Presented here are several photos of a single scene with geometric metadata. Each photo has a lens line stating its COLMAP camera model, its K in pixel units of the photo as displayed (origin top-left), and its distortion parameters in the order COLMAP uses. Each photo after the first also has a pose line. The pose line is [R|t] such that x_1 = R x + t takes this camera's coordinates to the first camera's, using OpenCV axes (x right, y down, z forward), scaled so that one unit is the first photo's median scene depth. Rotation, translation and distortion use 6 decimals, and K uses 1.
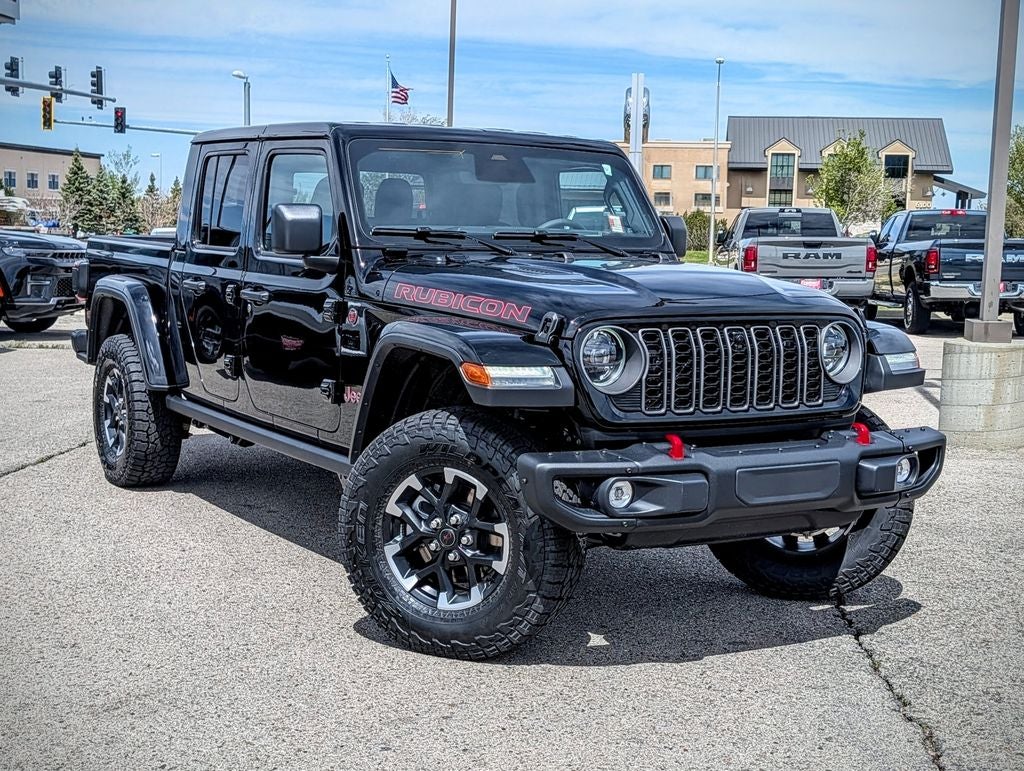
lens RADIAL K [[1402.7, 0, 506.7], [0, 1402.7, 385.5], [0, 0, 1]] dist [-0.061120, 0.000000]
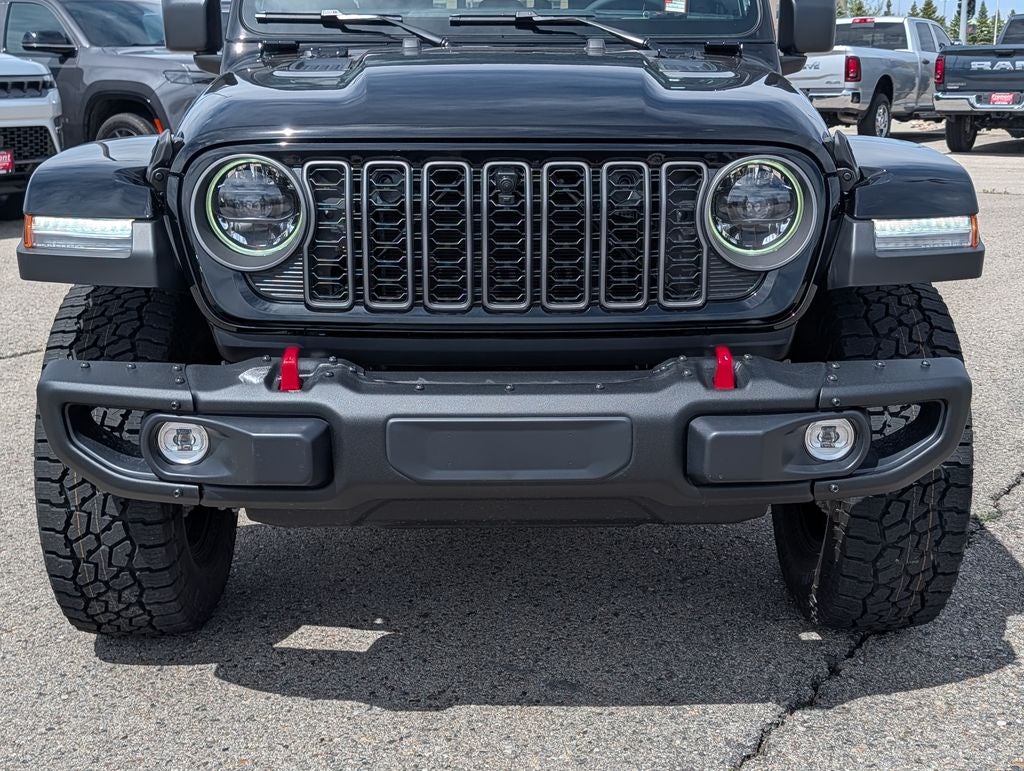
lens RADIAL K [[1402.7, 0, 512.6], [0, 1402.7, 385.5], [0, 0, 1]] dist [-0.061120, 0.000000]
pose [[0.877806, 0.094674, -0.469568, 0.429331], [-0.032210, 0.989721, 0.139335, -0.030985], [0.477933, -0.107184, 0.871832, 0.479883]]
